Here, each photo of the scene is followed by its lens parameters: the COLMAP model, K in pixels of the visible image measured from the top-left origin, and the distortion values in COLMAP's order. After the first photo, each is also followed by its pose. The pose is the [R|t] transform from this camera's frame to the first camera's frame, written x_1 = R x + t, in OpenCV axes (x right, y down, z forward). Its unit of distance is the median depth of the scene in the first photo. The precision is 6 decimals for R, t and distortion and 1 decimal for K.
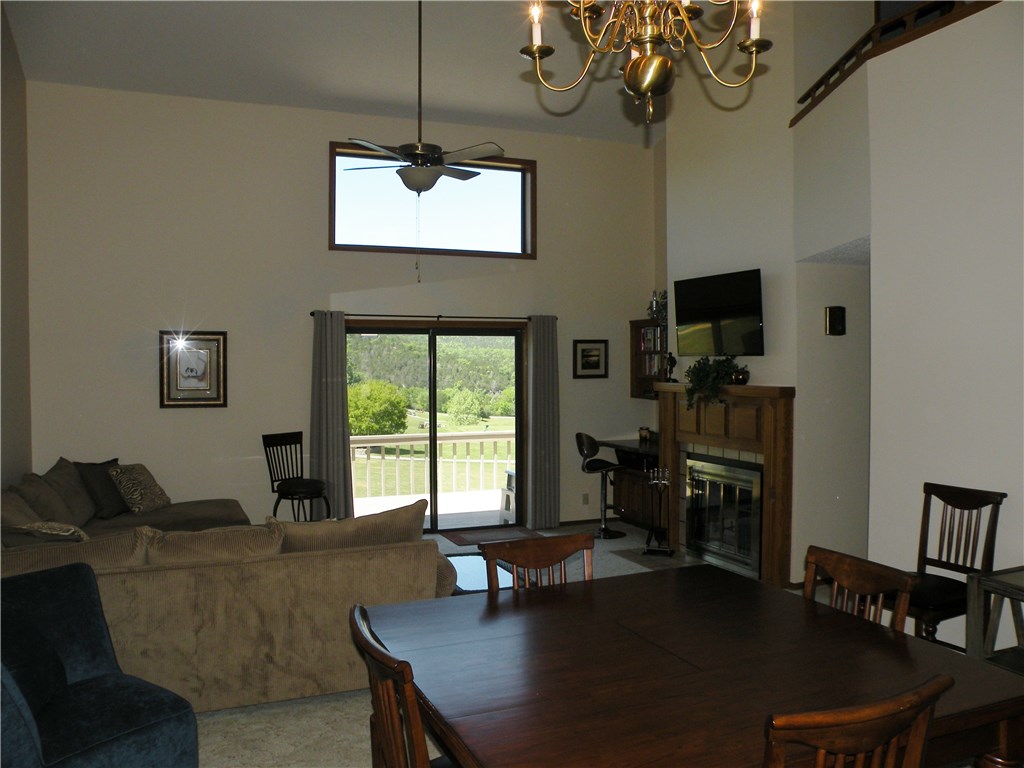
lens RADIAL K [[837.0, 0, 512.0], [0, 837.0, 384.0], [0, 0, 1]] dist [-0.157917, 0.155257]
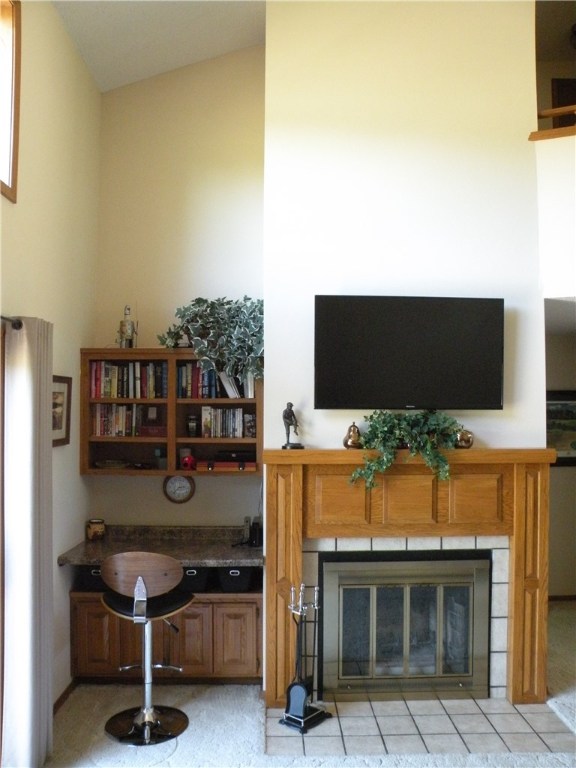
lens RADIAL K [[627.8, 0, 288.0], [0, 627.8, 384.0], [0, 0, 1]] dist [-0.157917, 0.155257]
pose [[0.368987, 0.050585, 0.928057, -0.262857], [0.020675, 0.997824, -0.062607, -0.021553], [-0.929205, 0.042288, 0.367138, 0.818322]]
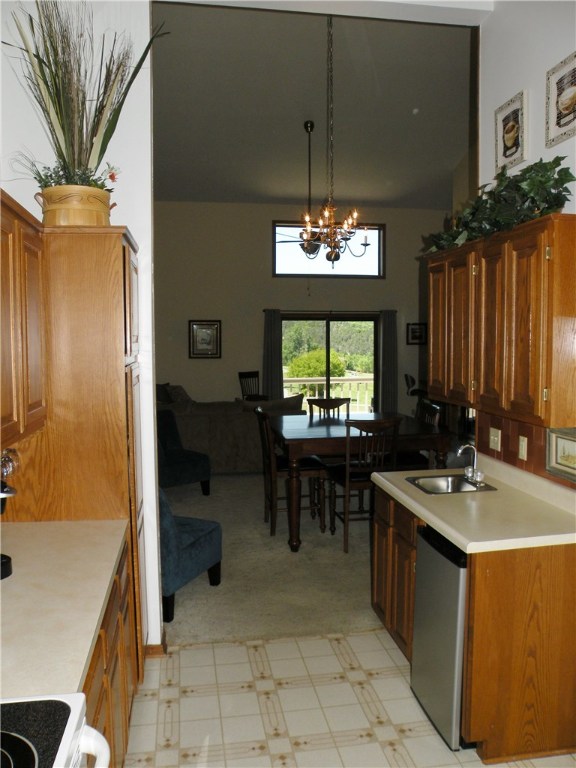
lens RADIAL K [[627.8, 0, 288.0], [0, 627.8, 384.0], [0, 0, 1]] dist [-0.157917, 0.155257]
pose [[0.974665, 0.014965, -0.223169, 0.144802], [-0.003663, 0.998693, 0.050972, 0.012053], [0.223640, -0.048863, 0.973446, -0.426319]]
